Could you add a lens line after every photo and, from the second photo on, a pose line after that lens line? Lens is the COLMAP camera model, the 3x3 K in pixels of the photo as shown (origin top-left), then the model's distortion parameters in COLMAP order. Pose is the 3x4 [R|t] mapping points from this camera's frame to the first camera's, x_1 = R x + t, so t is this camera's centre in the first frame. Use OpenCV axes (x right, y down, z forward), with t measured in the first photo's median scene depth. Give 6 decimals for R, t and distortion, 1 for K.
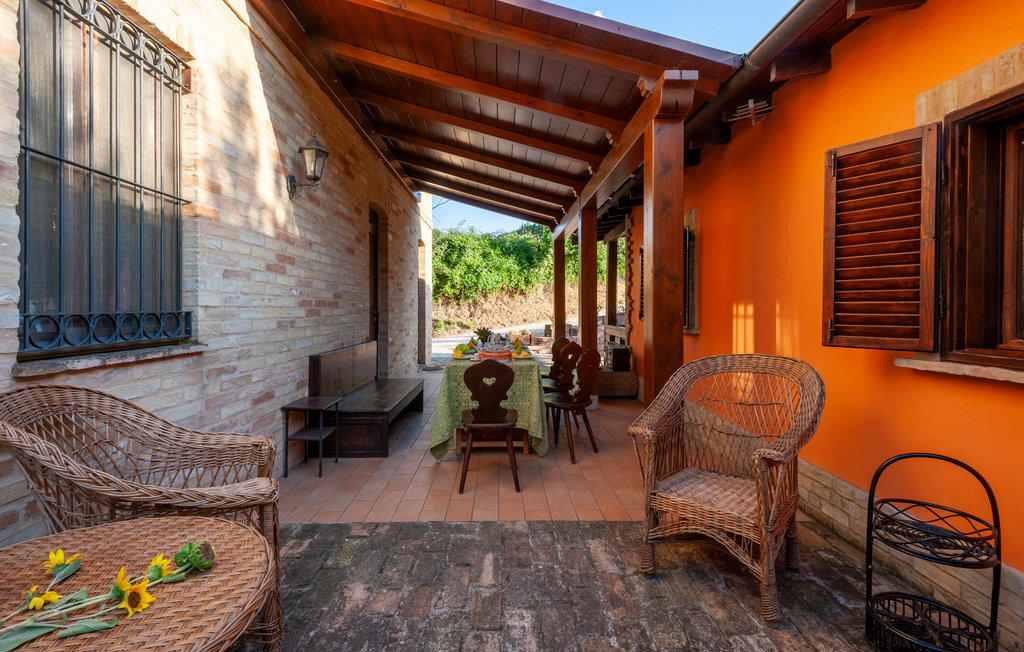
lens RADIAL K [[496.0, 0, 518.1], [0, 496.0, 319.5], [0, 0, 1]] dist [0.014565, 0.000081]
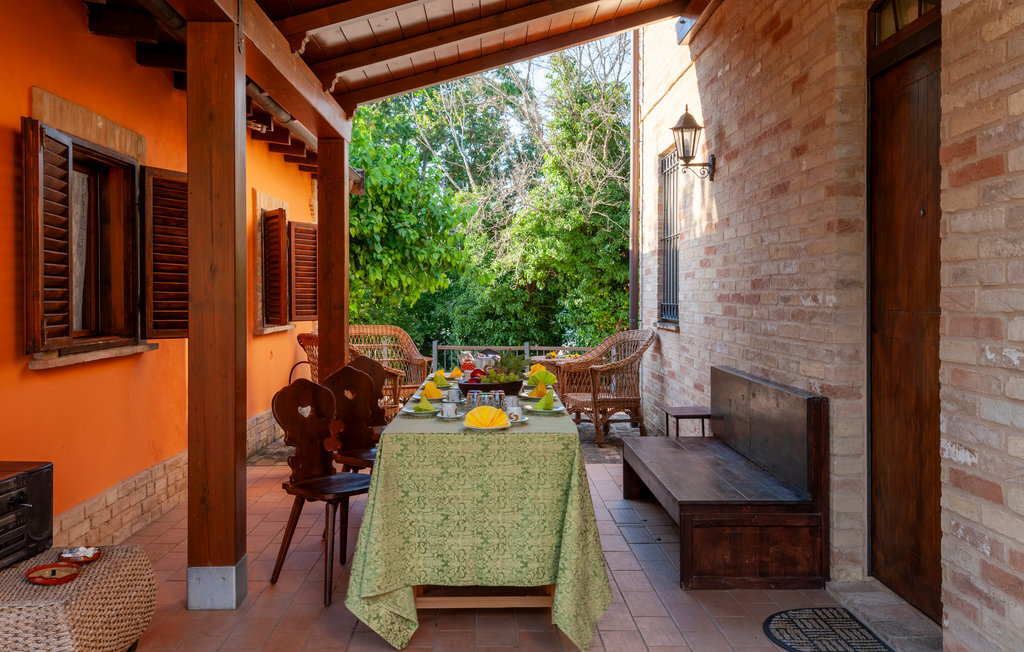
lens RADIAL K [[934.0, 0, 512.8], [0, 934.0, 318.2], [0, 0, 1]] dist [0.043233, 0.000000]
pose [[-0.999963, 0.003712, 0.007766, -0.042386], [0.004091, 0.998768, 0.049463, -0.030695], [-0.007573, 0.049493, -0.998746, 1.011415]]
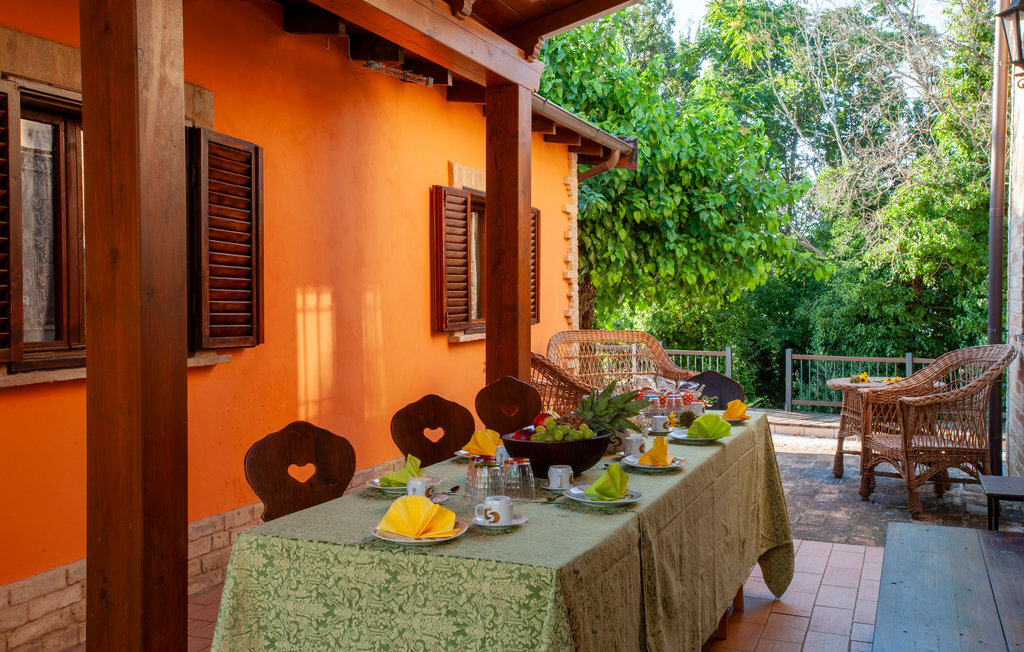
lens RADIAL K [[998.4, 0, 510.7], [0, 998.4, 326.9], [0, 0, 1]] dist [0.049667, 0.000000]
pose [[-0.914524, -0.008660, 0.404439, -0.161670], [0.014379, 0.998443, 0.053891, -0.023932], [-0.404276, 0.055100, -0.912976, 0.776649]]
